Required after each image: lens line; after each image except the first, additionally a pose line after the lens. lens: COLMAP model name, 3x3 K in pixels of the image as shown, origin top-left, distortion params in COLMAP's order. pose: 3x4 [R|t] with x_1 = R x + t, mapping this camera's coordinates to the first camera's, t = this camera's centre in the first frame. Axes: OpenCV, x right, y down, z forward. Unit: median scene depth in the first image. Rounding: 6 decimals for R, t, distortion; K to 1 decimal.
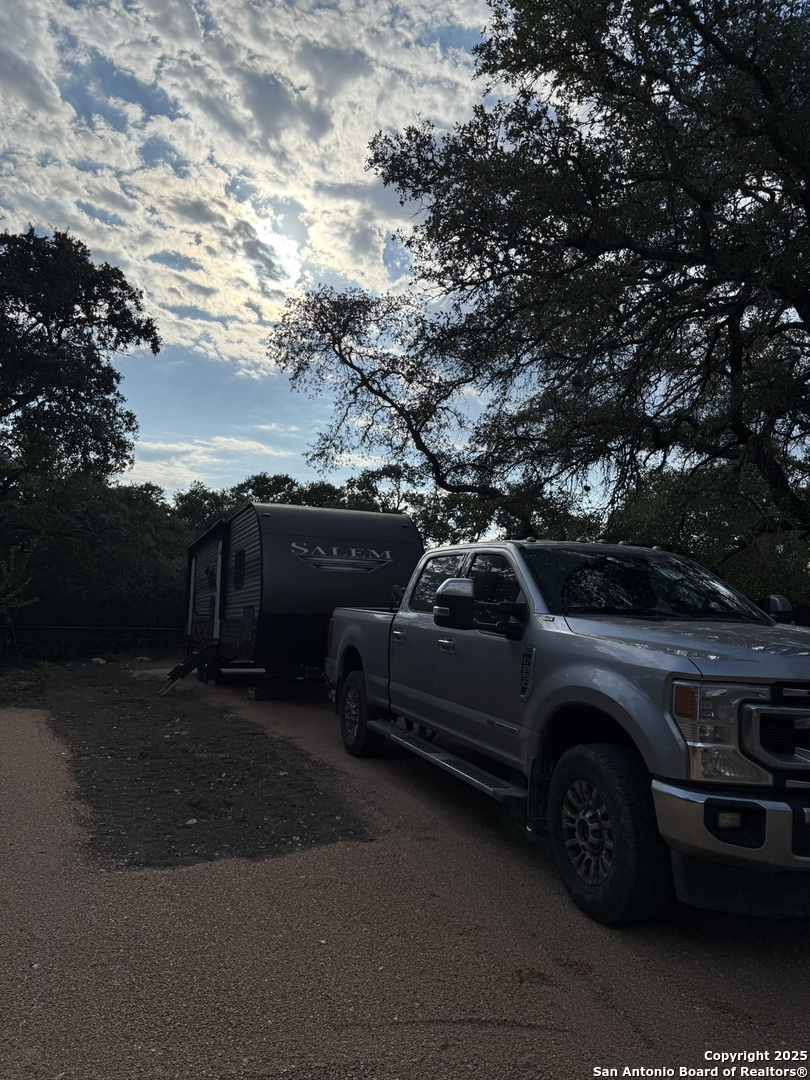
lens RADIAL K [[759.5, 0, 406.7], [0, 759.5, 542.1], [0, 0, 1]] dist [0.009133, -0.009531]
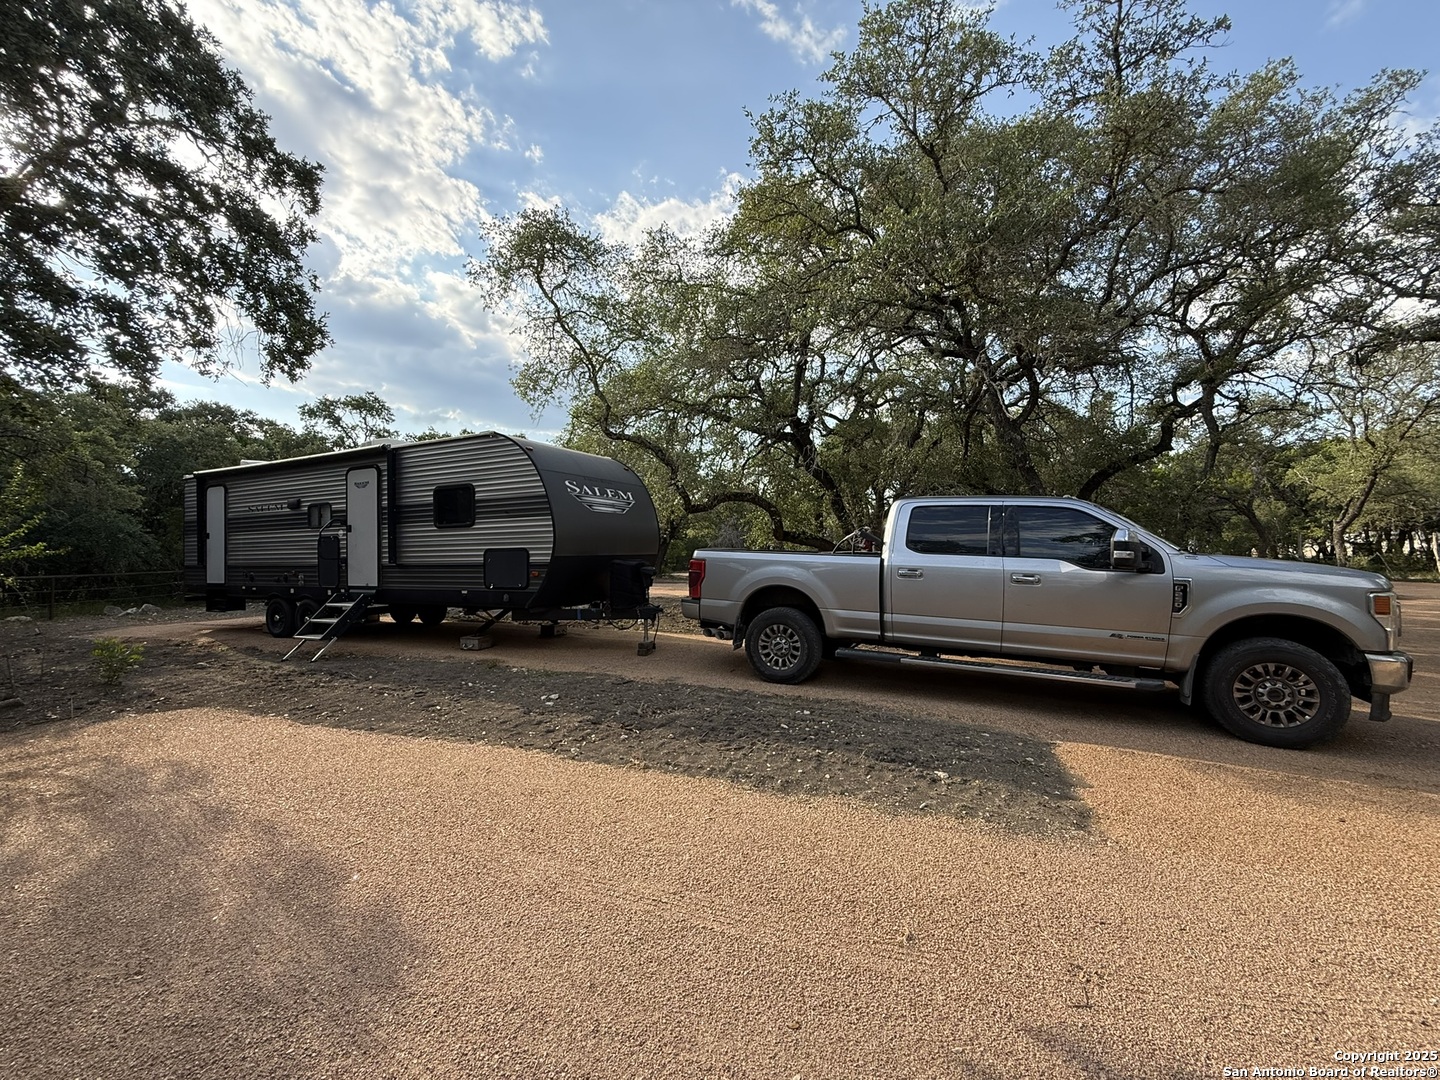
lens RADIAL K [[576.1, 0, 721.7], [0, 576.1, 544.2], [0, 0, 1]] dist [0.003359, 0.000543]
pose [[0.741650, -0.027091, 0.670240, -0.482797], [-0.040391, 0.995567, 0.084935, 0.010207], [-0.669570, -0.090064, 0.737268, 0.328770]]
